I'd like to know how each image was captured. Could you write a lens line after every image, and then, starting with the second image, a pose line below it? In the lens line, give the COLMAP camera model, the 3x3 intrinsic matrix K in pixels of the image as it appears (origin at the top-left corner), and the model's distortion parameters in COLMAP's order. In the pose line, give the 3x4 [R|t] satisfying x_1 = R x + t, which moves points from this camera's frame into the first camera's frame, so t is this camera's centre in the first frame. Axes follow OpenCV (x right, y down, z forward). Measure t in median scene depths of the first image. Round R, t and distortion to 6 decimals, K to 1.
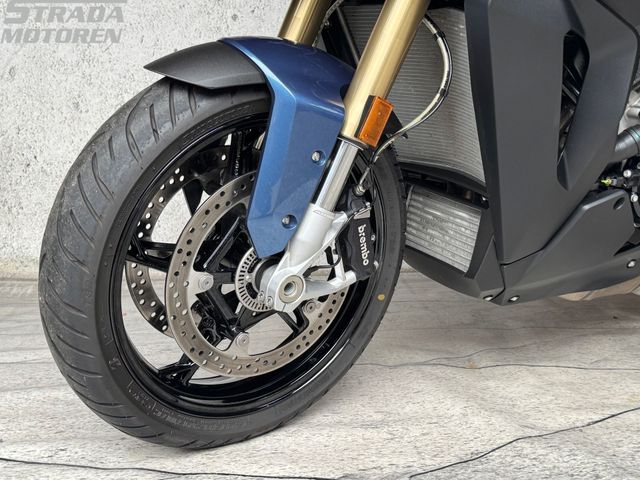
lens RADIAL K [[846.5, 0, 320.0], [0, 846.5, 240.0], [0, 0, 1]] dist [0.087435, -0.048231]
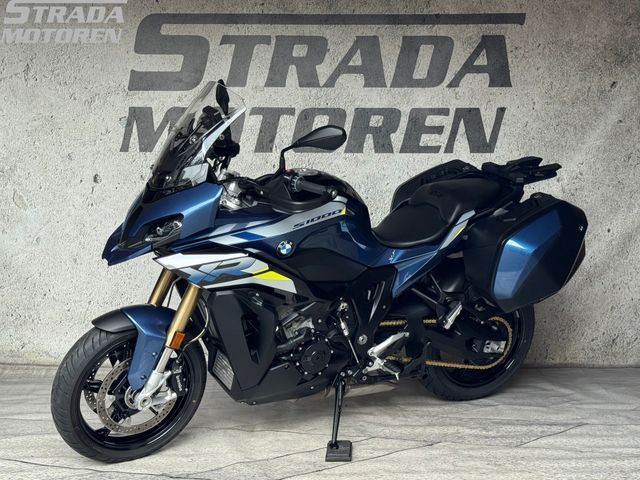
lens RADIAL K [[1011.9, 0, 320.0], [0, 1011.9, 240.0], [0, 0, 1]] dist [0.163991, -0.199269]
pose [[0.998010, 0.030183, -0.055354, 0.636213], [-0.030553, 0.999516, -0.005847, -0.421786], [0.055151, 0.007527, 0.998450, -2.037238]]
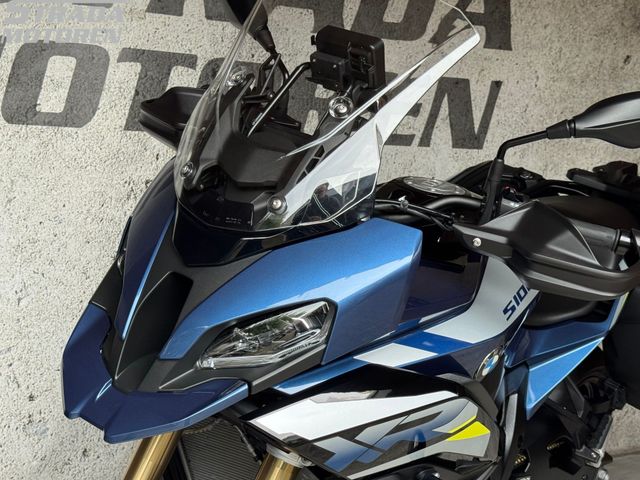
lens RADIAL K [[1011.9, 0, 320.0], [0, 1011.9, 240.0], [0, 0, 1]] dist [0.163991, -0.199269]
pose [[0.920269, 0.032689, 0.389919, -0.344512], [-0.035861, 0.999356, 0.000856, -0.564774], [-0.389640, -0.014771, 0.920849, -0.225254]]
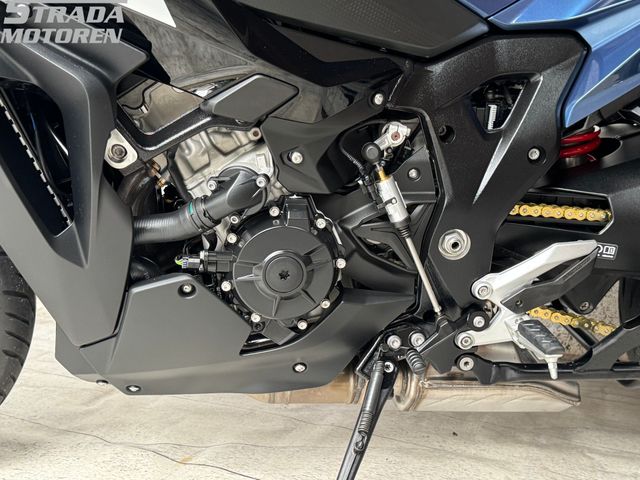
lens RADIAL K [[846.5, 0, 320.0], [0, 846.5, 240.0], [0, 0, 1]] dist [0.087435, -0.048231]
pose [[0.910108, 0.102833, -0.401408, 0.835881], [-0.115759, 0.993245, -0.008010, -0.104785], [0.397873, 0.053757, 0.915864, 0.345788]]
